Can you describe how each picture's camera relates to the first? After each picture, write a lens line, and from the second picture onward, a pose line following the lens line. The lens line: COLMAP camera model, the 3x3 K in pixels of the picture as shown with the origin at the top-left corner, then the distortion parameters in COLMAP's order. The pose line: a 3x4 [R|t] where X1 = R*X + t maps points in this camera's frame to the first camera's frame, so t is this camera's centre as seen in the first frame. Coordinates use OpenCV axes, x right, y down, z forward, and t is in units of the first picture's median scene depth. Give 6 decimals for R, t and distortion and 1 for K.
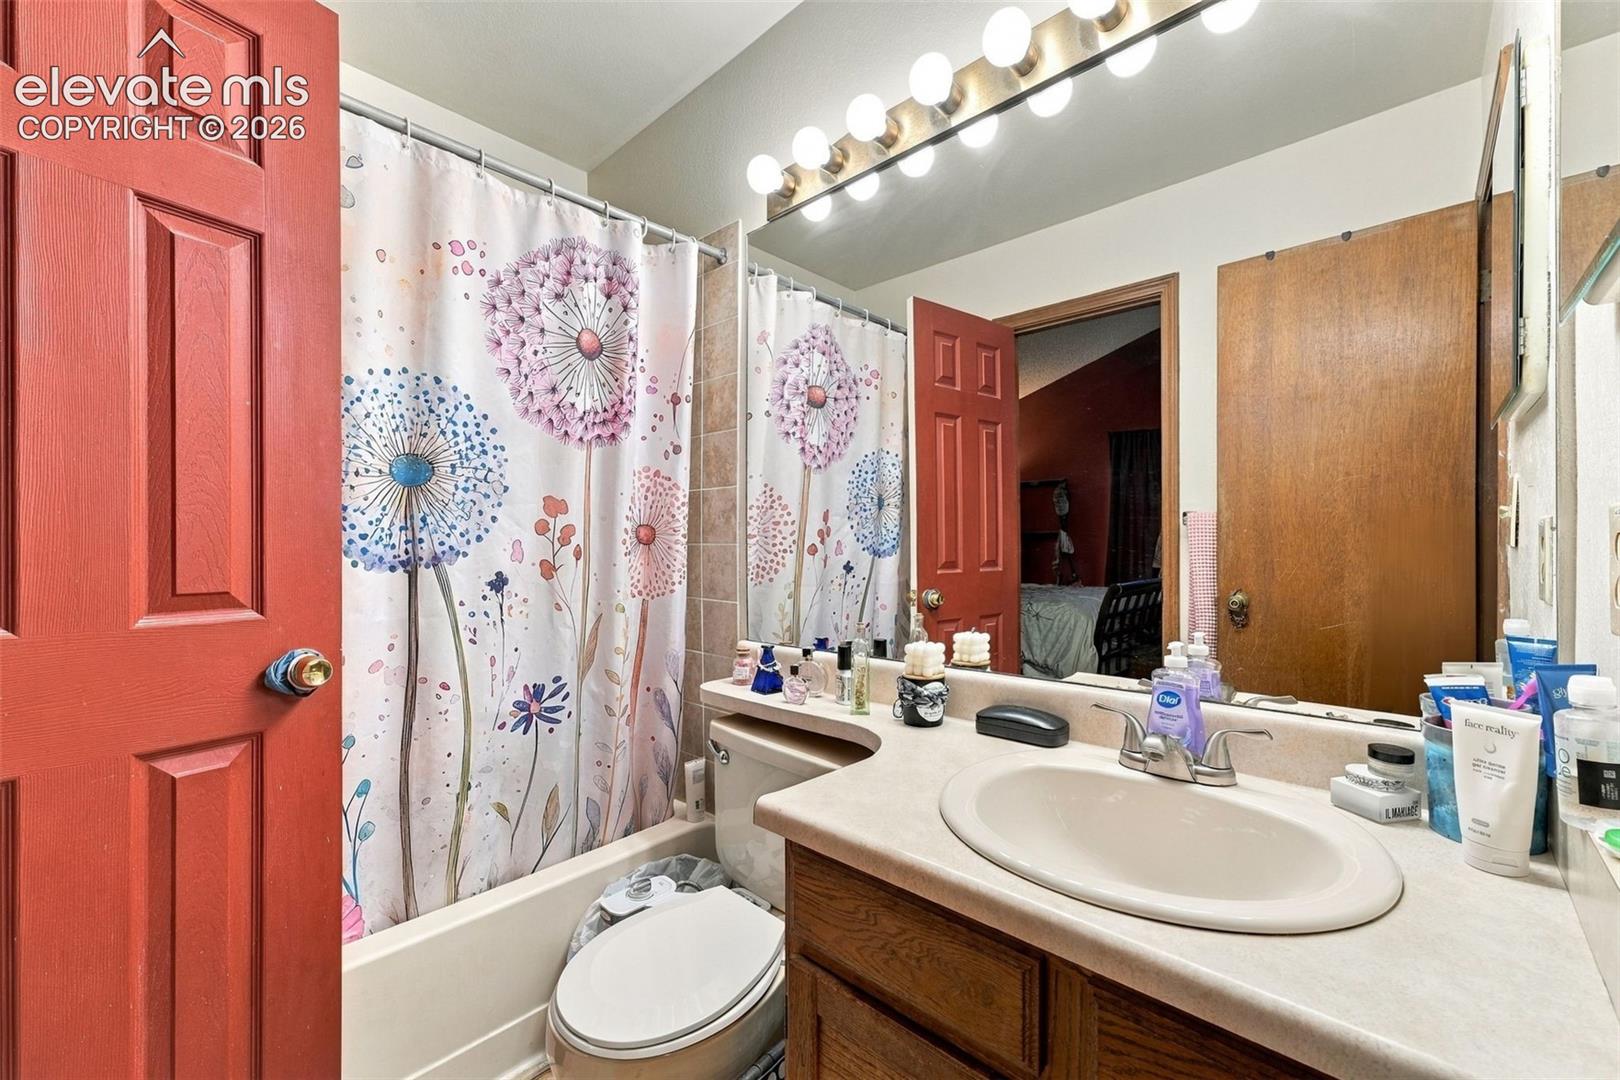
lens RADIAL K [[648.8, 0, 810.7], [0, 648.8, 541.4], [0, 0, 1]] dist [-0.076965, 0.036420]
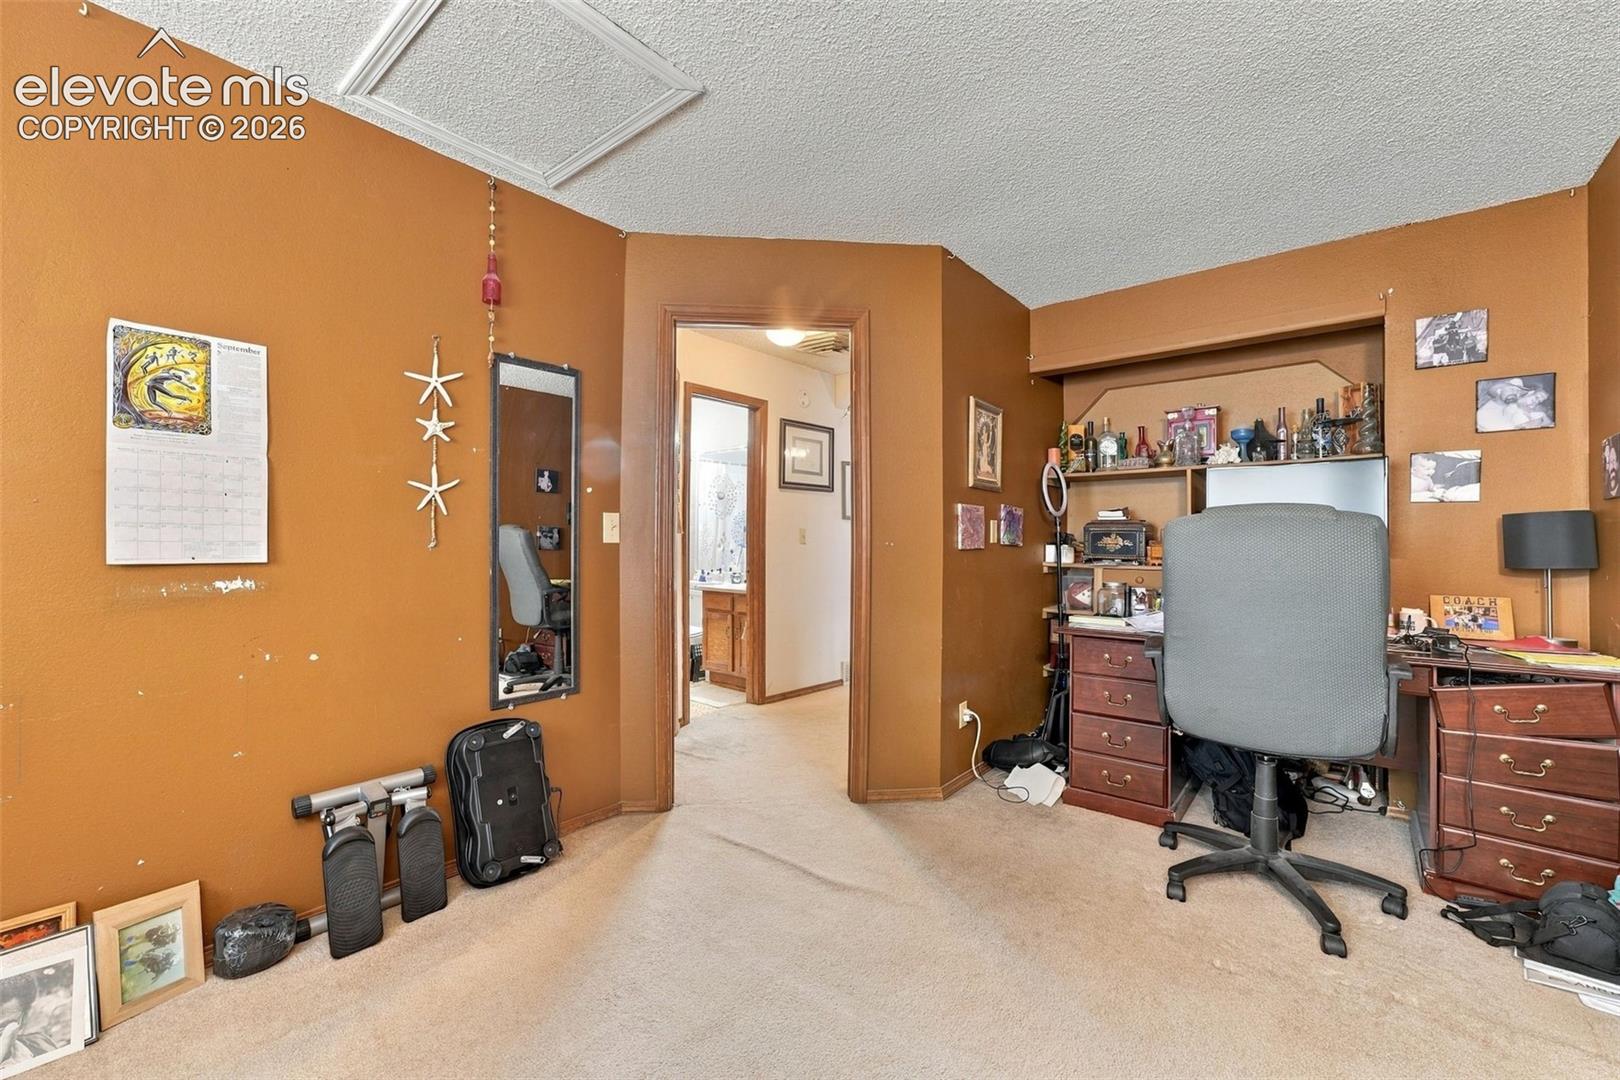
lens RADIAL K [[648.8, 0, 810.7], [0, 648.8, 541.4], [0, 0, 1]] dist [-0.076965, 0.036420]
pose [[0.997779, 0.008484, 0.066074, 0.594884], [-0.008677, 0.999959, 0.002627, -0.041783], [-0.066049, -0.003194, 0.997811, -5.390496]]
